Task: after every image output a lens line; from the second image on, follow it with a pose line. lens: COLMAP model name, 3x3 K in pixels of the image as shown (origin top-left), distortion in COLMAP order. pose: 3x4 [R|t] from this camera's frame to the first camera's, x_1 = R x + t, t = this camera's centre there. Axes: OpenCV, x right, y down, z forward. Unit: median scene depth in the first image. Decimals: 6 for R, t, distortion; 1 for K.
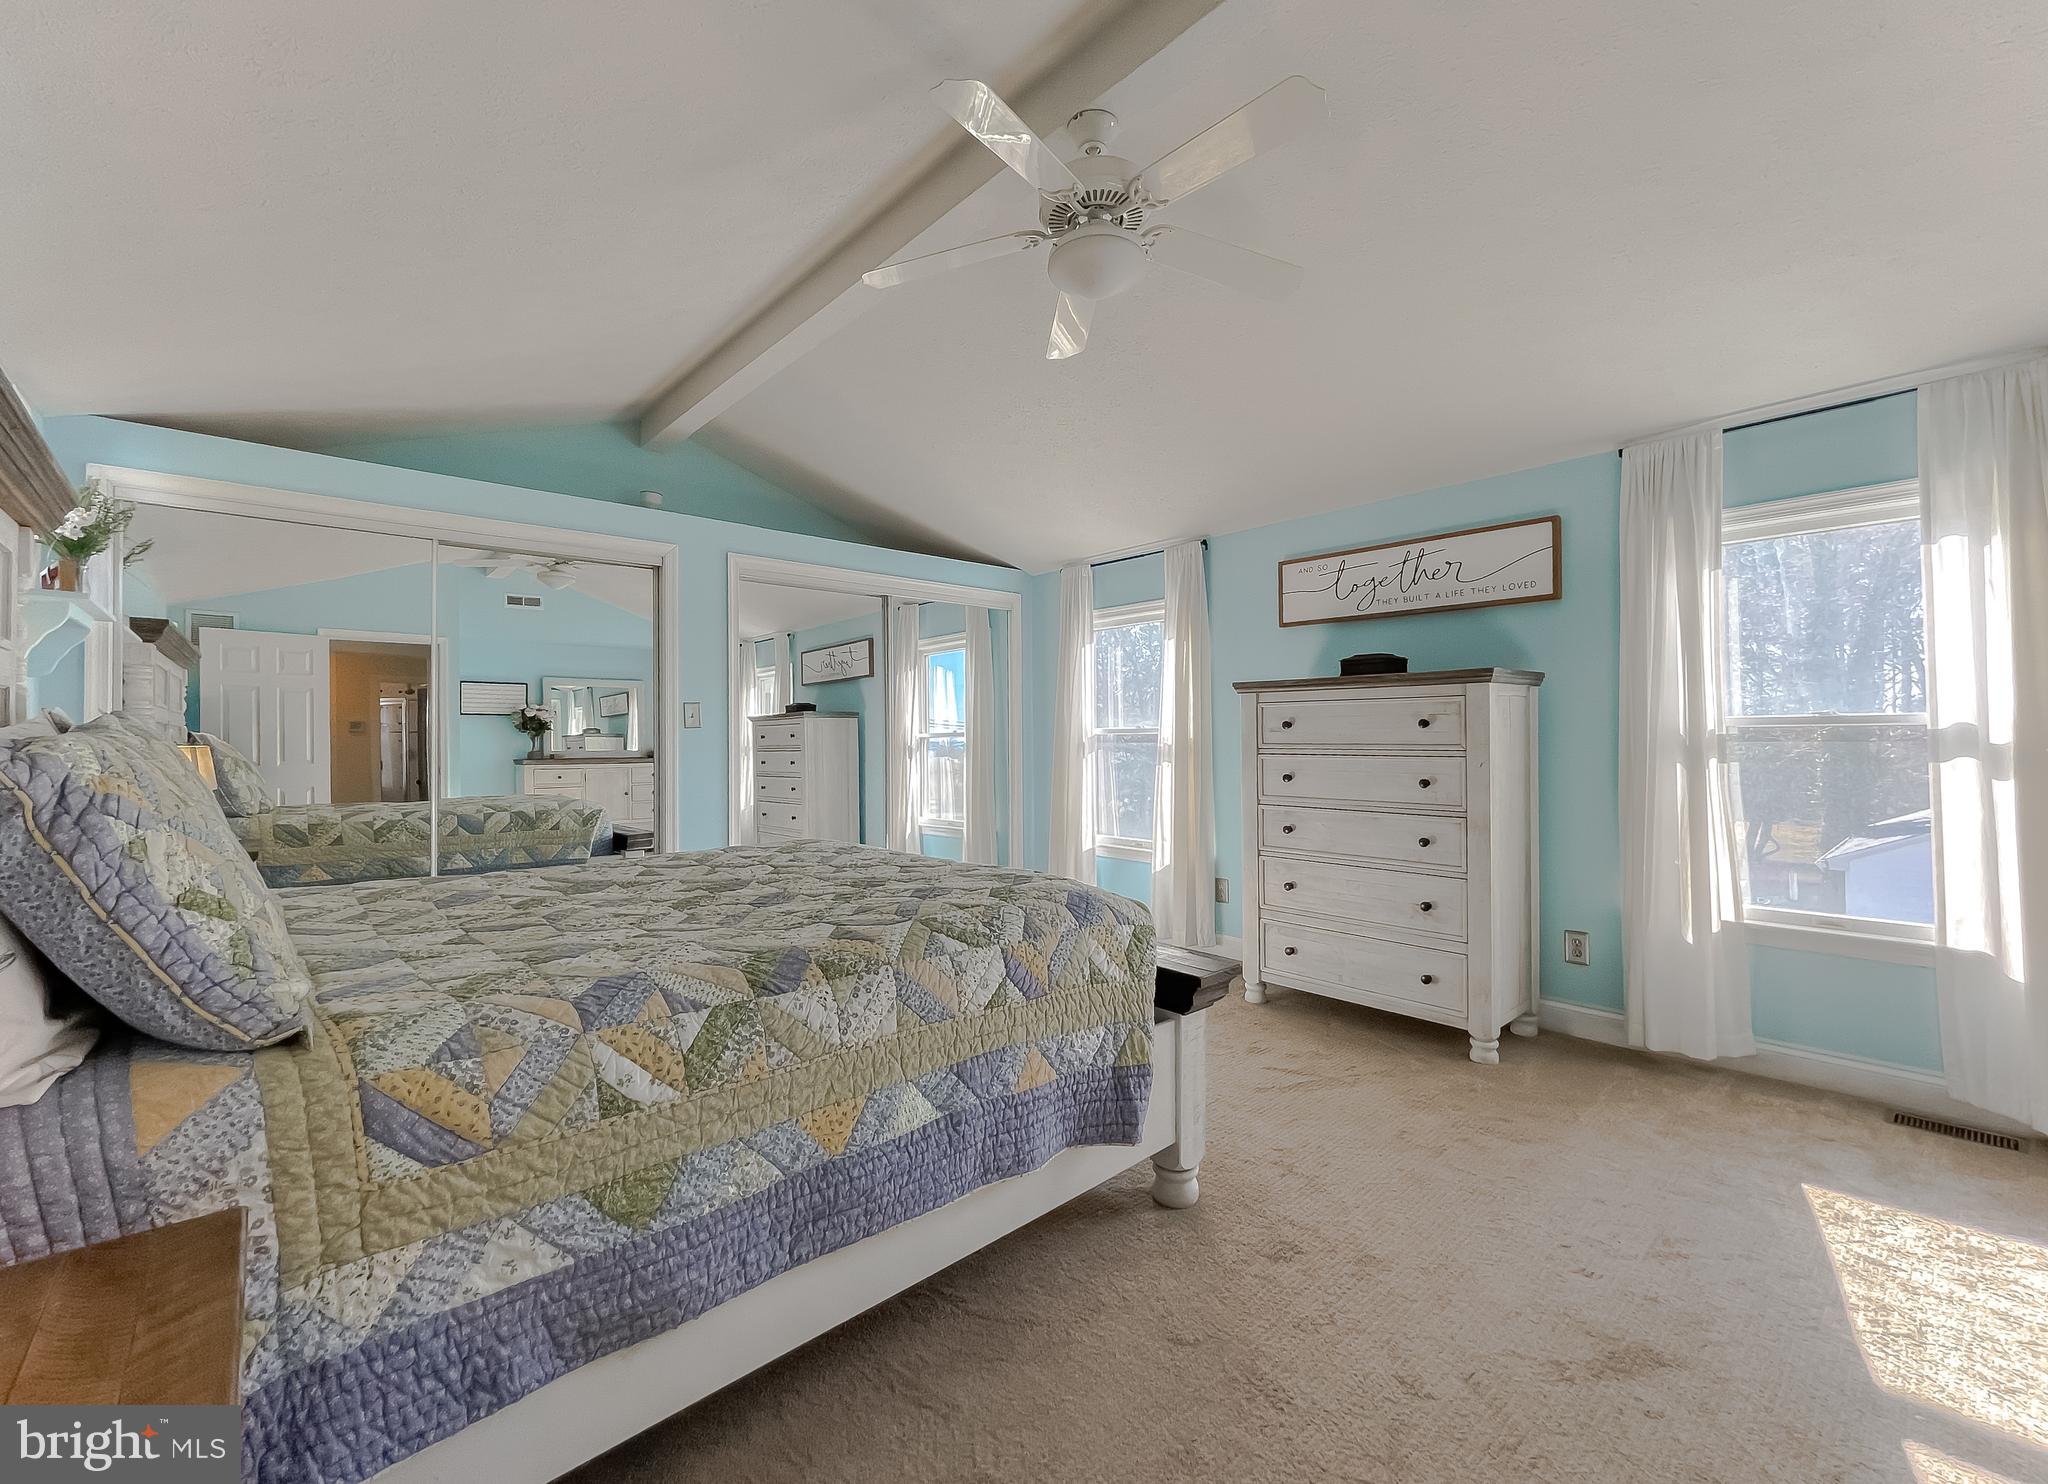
lens RADIAL K [[851.0, 0, 1013.9], [0, 851.0, 720.9], [0, 0, 1]] dist [-0.000132, -0.000148]
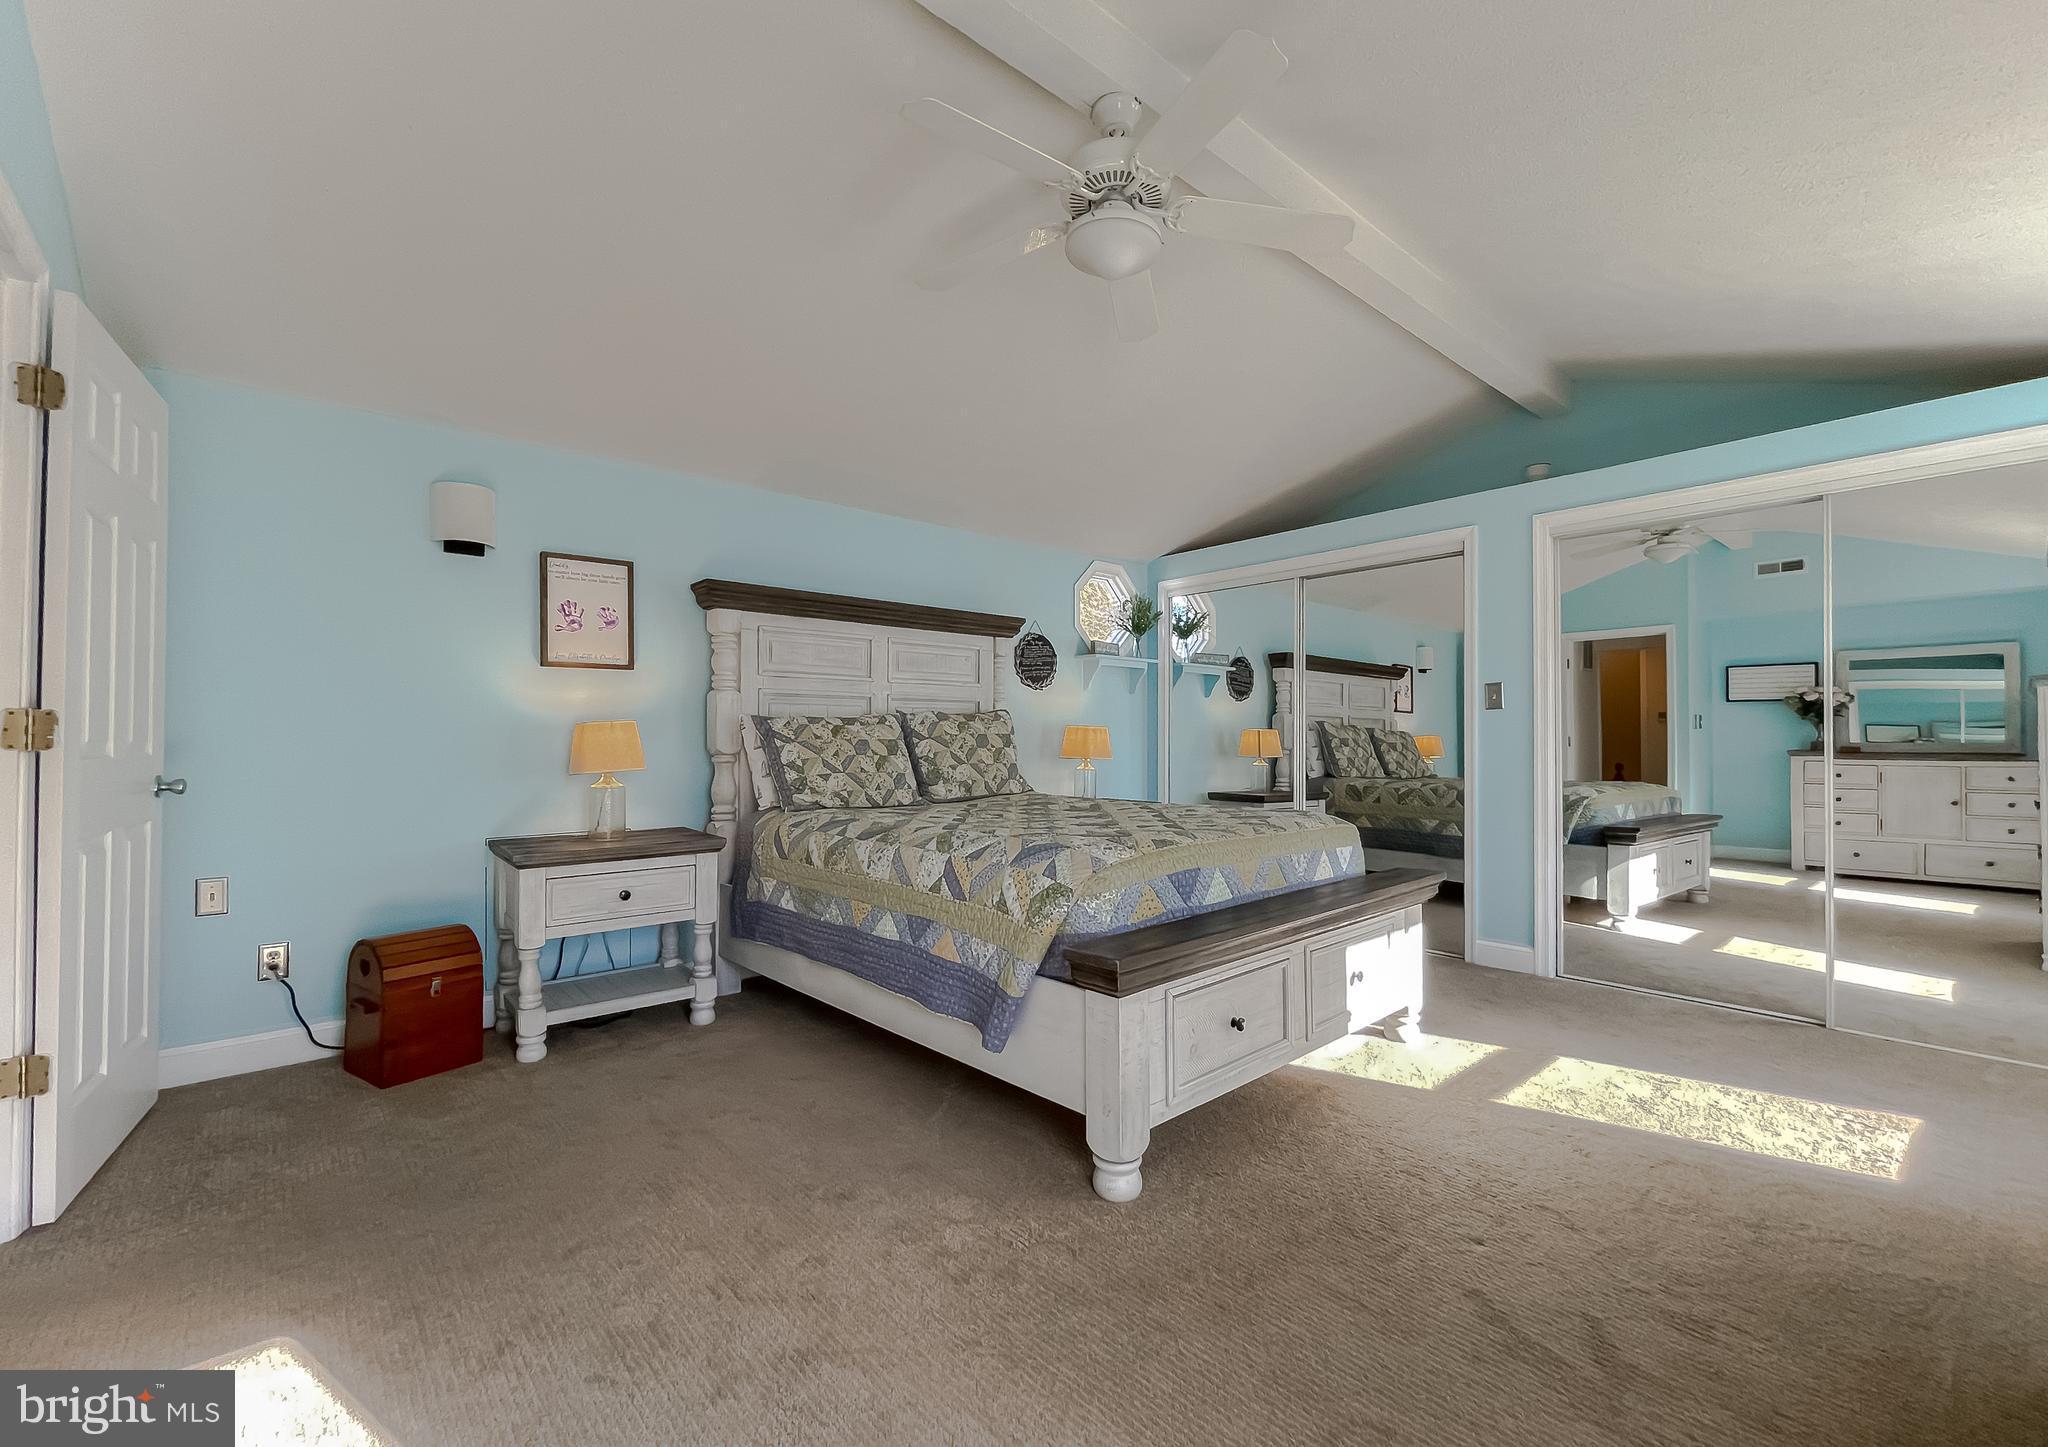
lens RADIAL K [[848.6, 0, 1011.6], [0, 848.6, 688.1], [0, 0, 1]] dist [-0.001418, -0.000306]
pose [[0.015698, -0.050217, -0.998615, 0.860376], [0.019455, 0.998564, -0.049909, 0.032988], [0.999687, -0.018645, 0.016652, 0.649533]]
